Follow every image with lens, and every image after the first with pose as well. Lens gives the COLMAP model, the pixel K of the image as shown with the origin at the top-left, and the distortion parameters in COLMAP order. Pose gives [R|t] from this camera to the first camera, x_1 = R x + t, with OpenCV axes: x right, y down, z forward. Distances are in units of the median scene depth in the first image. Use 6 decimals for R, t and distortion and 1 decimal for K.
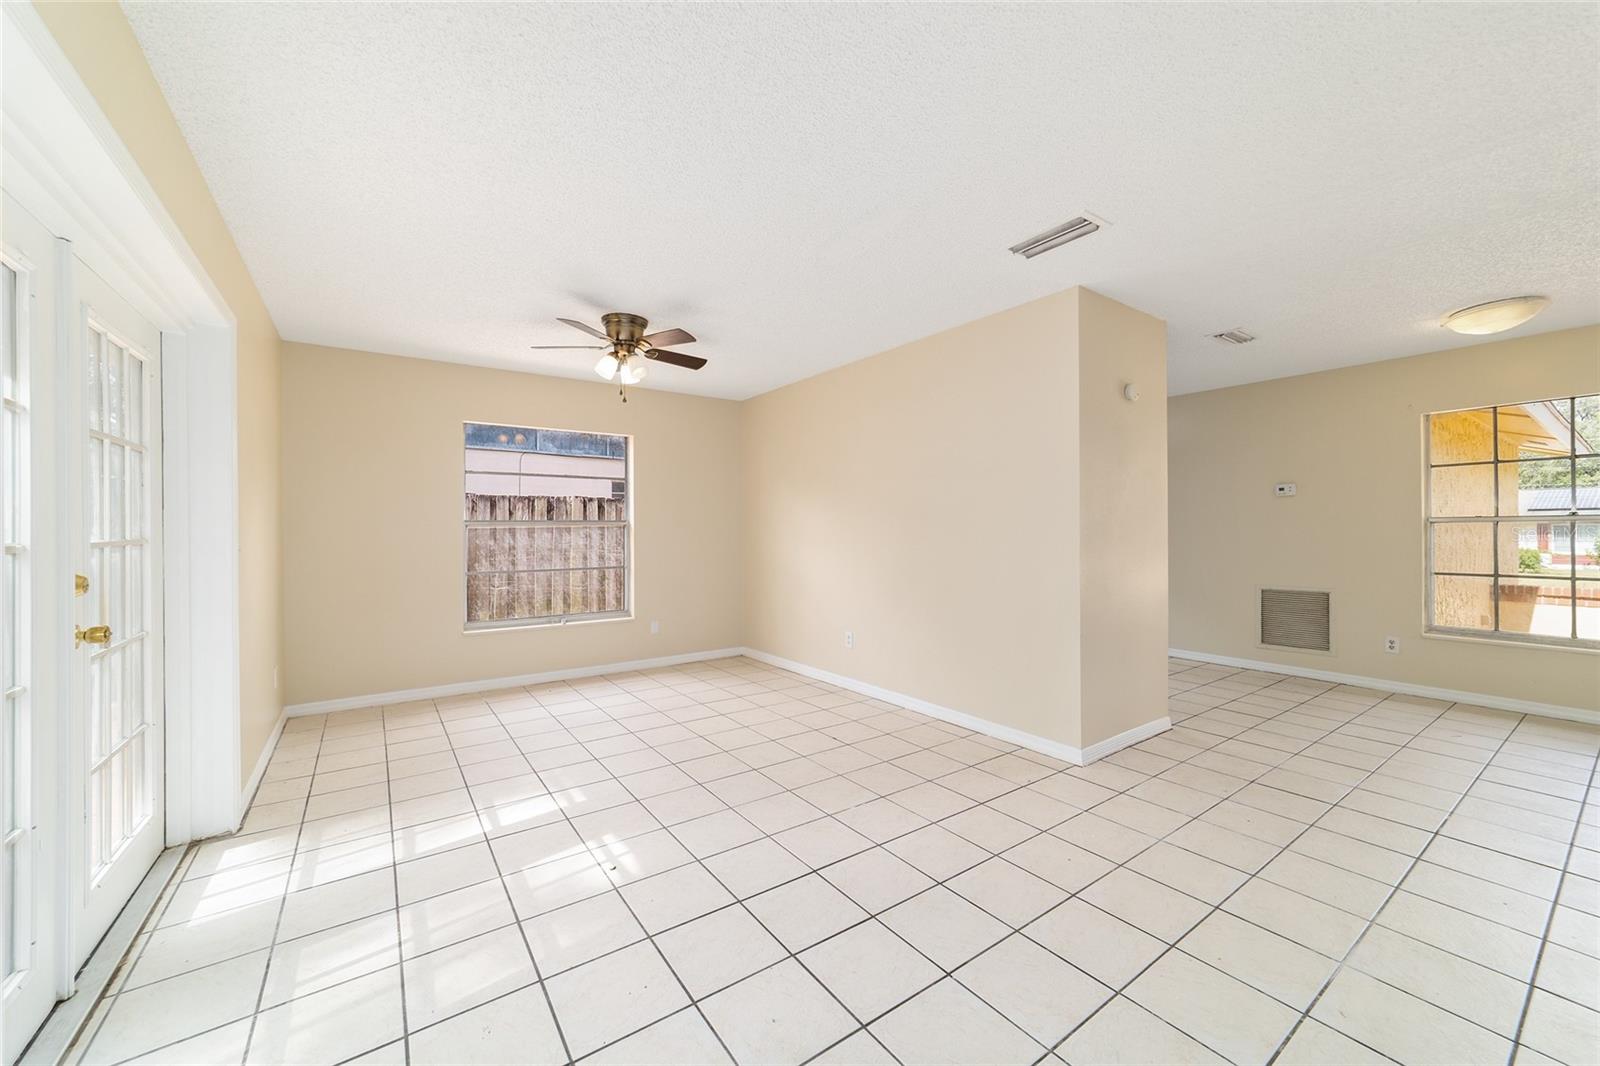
lens RADIAL K [[613.2, 0, 800.0], [0, 613.2, 533.0], [0, 0, 1]] dist [-0.014004, 0.007248]
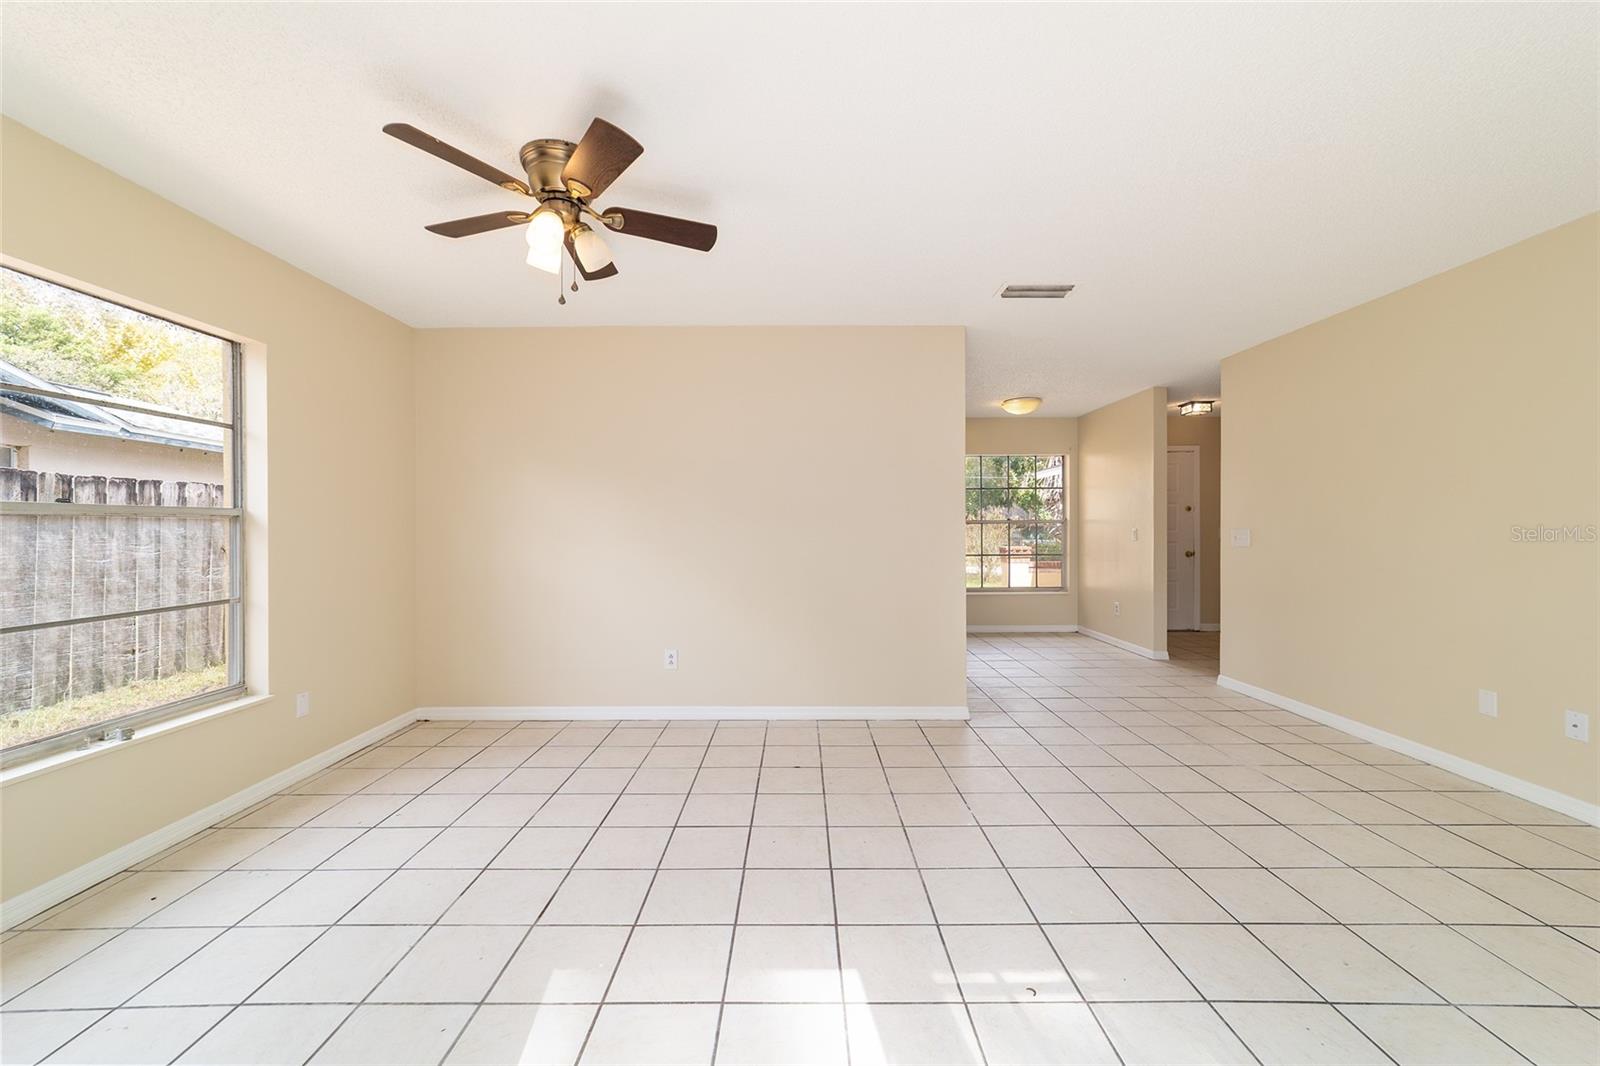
lens RADIAL K [[613.2, 0, 800.0], [0, 613.2, 533.0], [0, 0, 1]] dist [-0.014004, 0.007248]
pose [[0.576527, -0.004304, 0.817067, -0.541981], [0.004055, 0.999989, 0.002406, 0.002057], [-0.817068, 0.001926, 0.576538, 0.416982]]
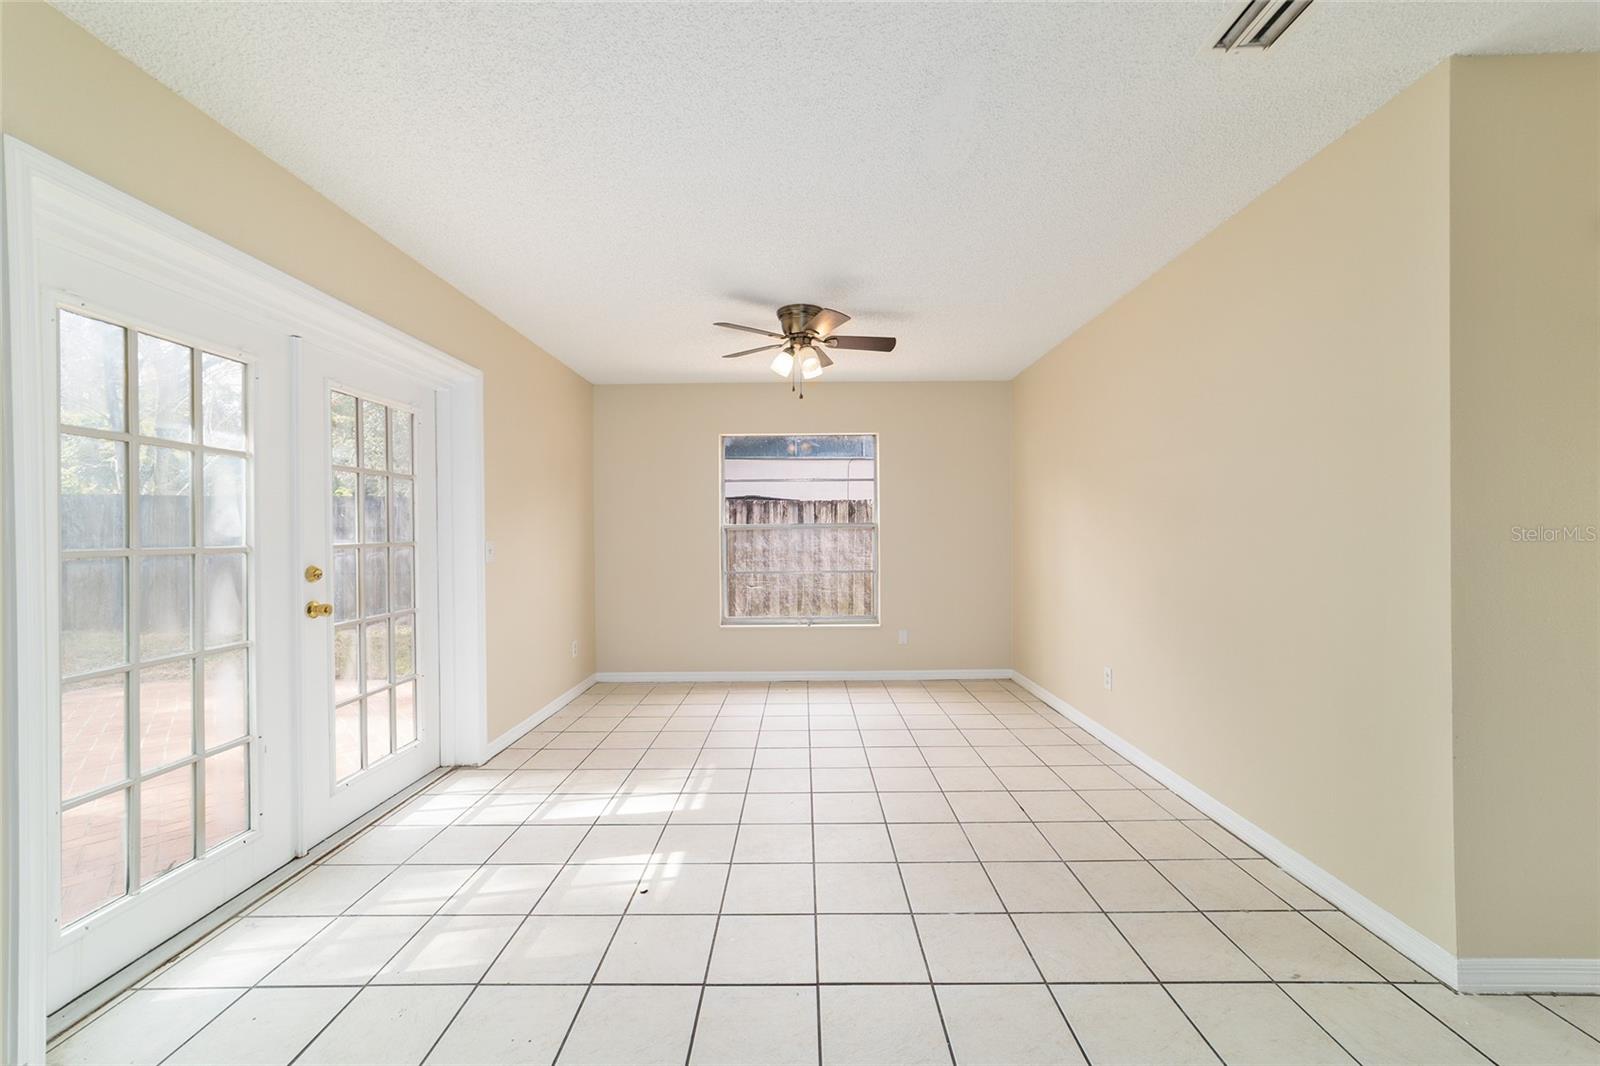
lens RADIAL K [[615.9, 0, 799.2], [0, 615.9, 537.0], [0, 0, 1]] dist [-0.016811, 0.007926]
pose [[0.812608, -0.000578, -0.582810, 0.229449], [0.002879, 0.999991, 0.003022, -0.001576], [0.582804, -0.004134, 0.812603, 0.190592]]
